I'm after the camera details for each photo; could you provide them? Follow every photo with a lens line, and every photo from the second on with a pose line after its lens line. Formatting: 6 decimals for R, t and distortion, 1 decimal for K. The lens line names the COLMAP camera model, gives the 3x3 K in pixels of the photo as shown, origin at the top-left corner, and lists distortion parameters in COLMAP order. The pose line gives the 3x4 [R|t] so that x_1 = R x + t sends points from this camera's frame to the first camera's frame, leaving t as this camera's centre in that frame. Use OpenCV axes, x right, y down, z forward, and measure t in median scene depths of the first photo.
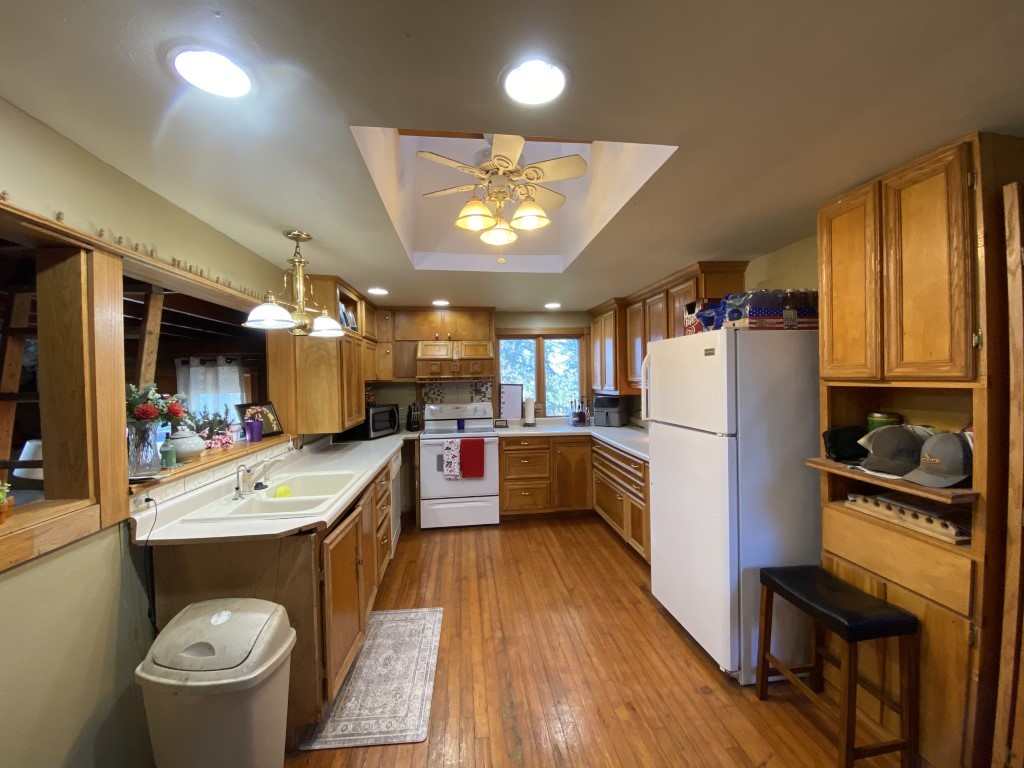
lens RADIAL K [[413.5, 0, 512.0], [0, 413.5, 384.0], [0, 0, 1]] dist [0.014029, -0.016875]
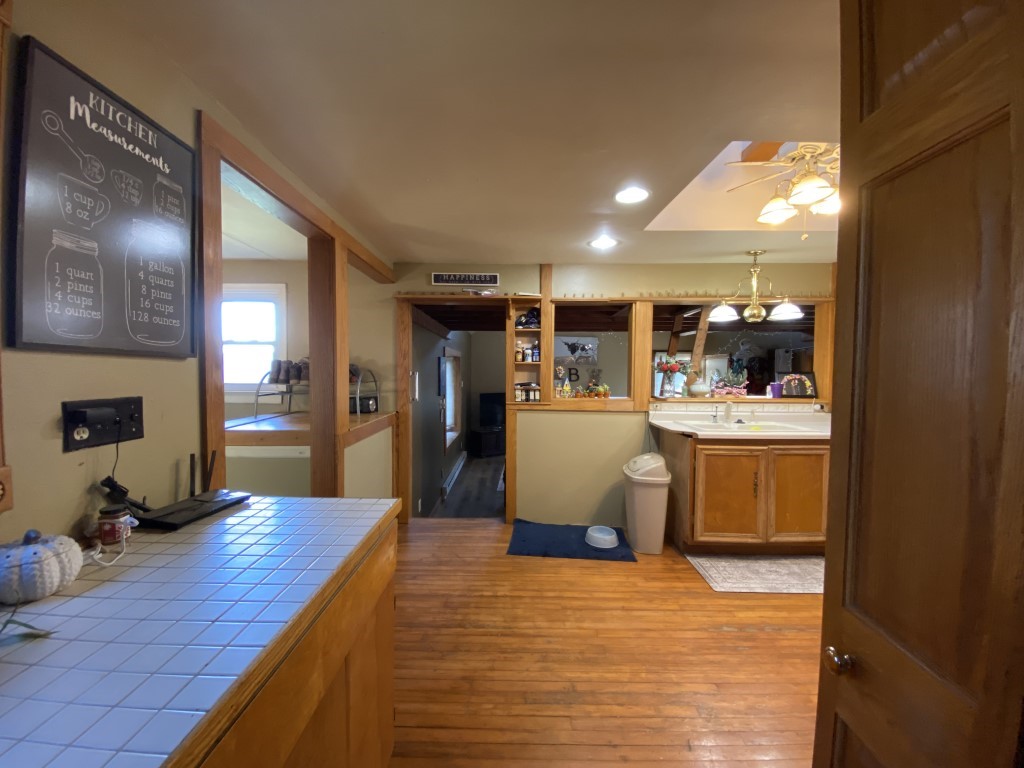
lens RADIAL K [[413.5, 0, 512.0], [0, 413.5, 384.0], [0, 0, 1]] dist [0.014029, -0.016875]
pose [[-0.136323, 0.040264, -0.989846, 1.205760], [-0.014966, 0.998976, 0.042697, 0.061275], [0.990551, 0.020635, -0.135581, 0.422706]]
